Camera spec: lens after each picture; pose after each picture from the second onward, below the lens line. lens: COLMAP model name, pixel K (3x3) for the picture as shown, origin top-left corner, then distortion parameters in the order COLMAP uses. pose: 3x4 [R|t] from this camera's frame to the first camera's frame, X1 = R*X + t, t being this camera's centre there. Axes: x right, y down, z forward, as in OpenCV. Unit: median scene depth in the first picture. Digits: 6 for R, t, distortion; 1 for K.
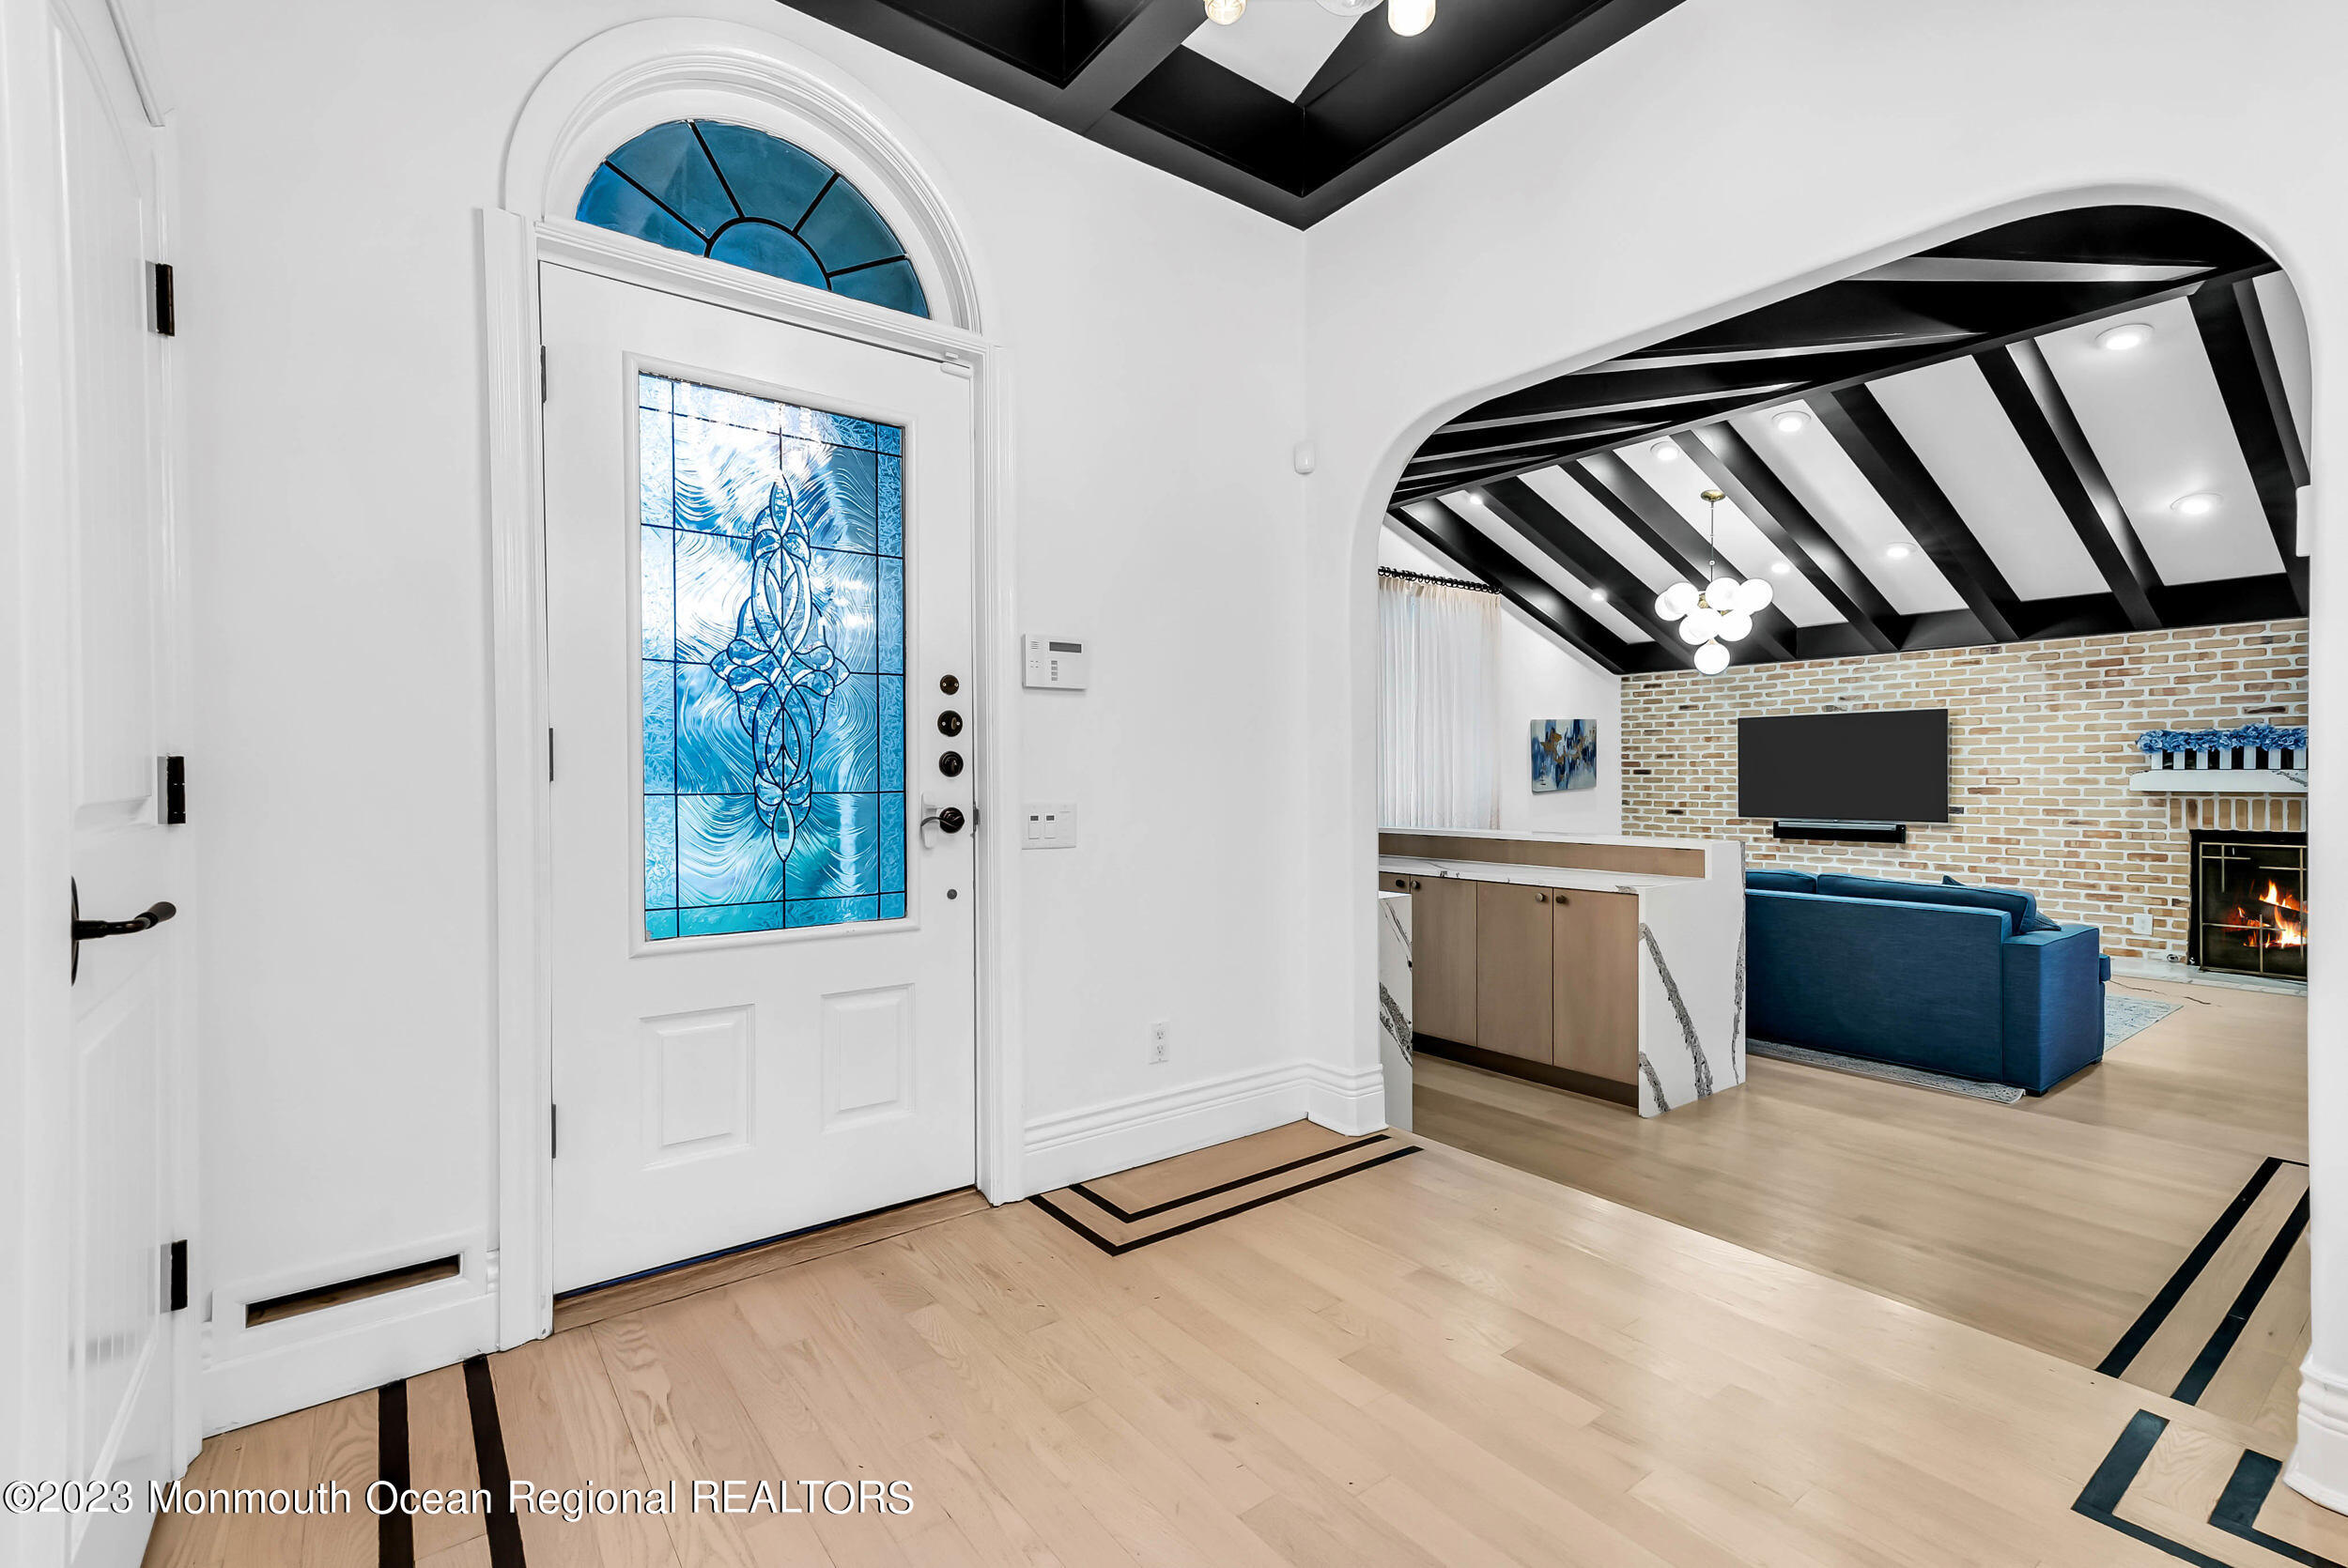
lens RADIAL K [[1043.9, 0, 1174.3], [0, 1043.9, 791.1], [0, 0, 1]] dist [0.014441, 0.002061]
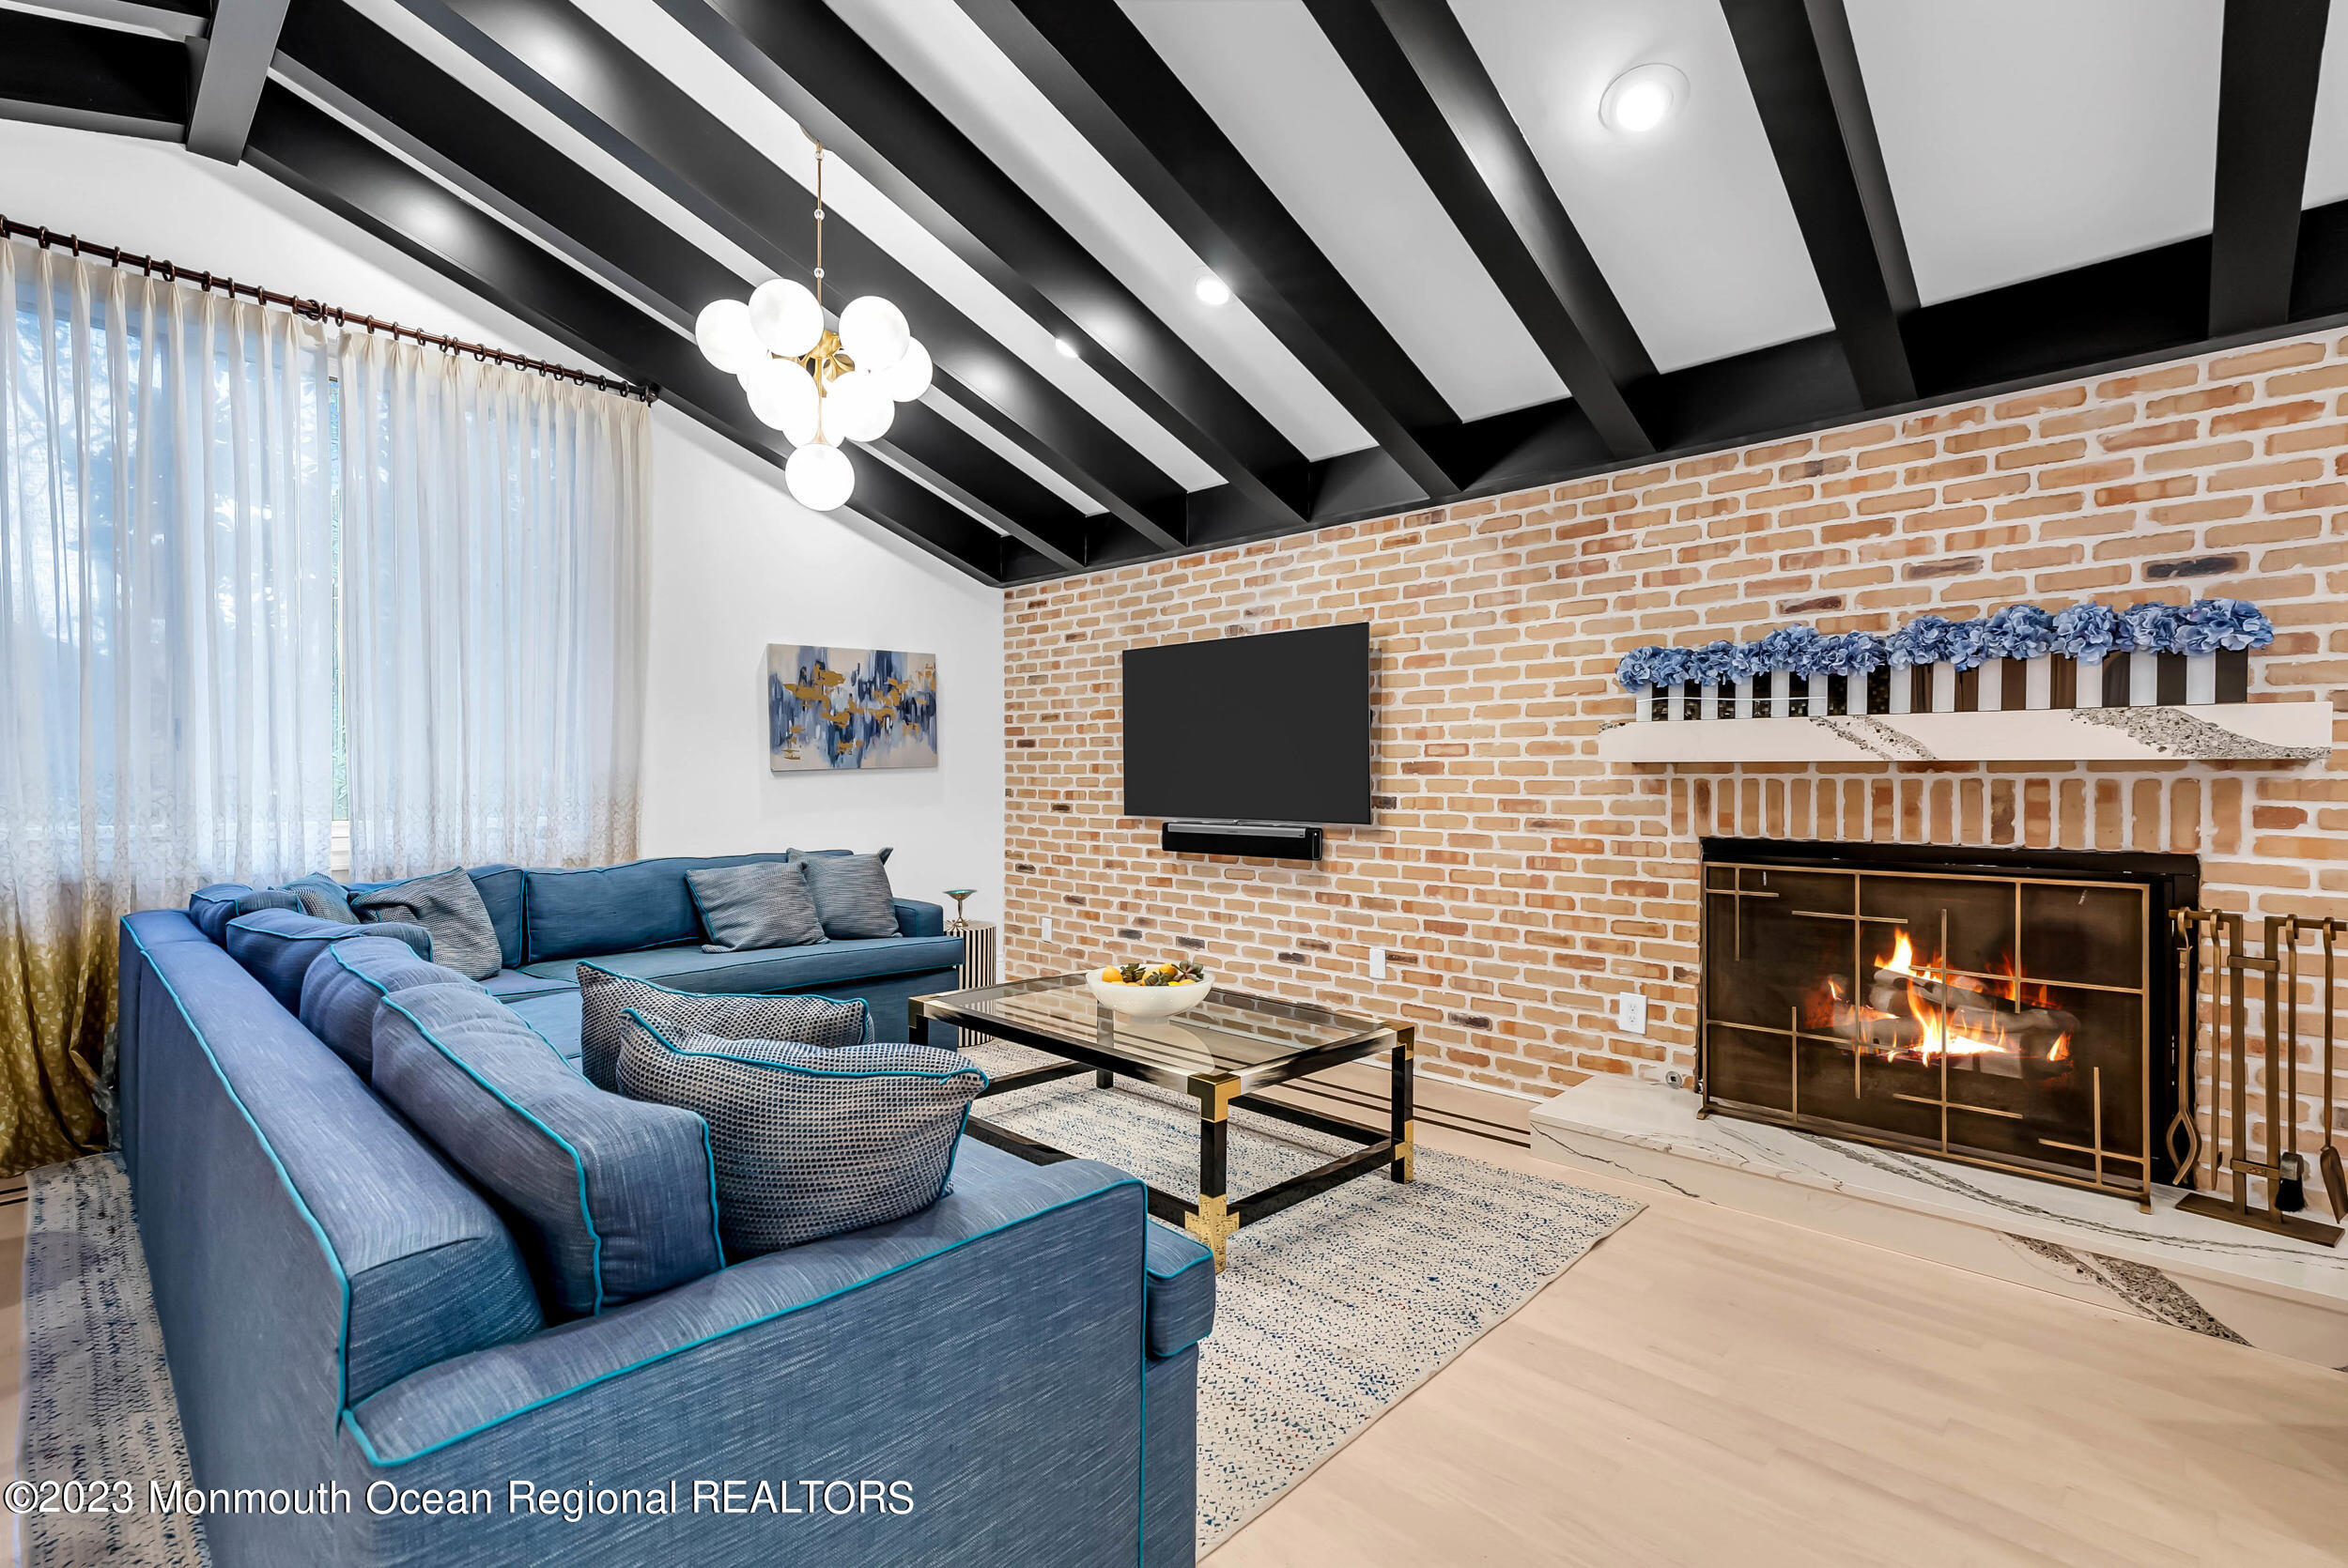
lens RADIAL K [[1043.9, 0, 1196.9], [0, 1043.9, 792.3], [0, 0, 1]] dist [0.014441, 0.002061]
pose [[0.986665, 0.004535, 0.162700, 0.565083], [-0.004178, 0.999988, -0.002532, 0.014965], [-0.162709, 0.001818, 0.986672, 0.474226]]
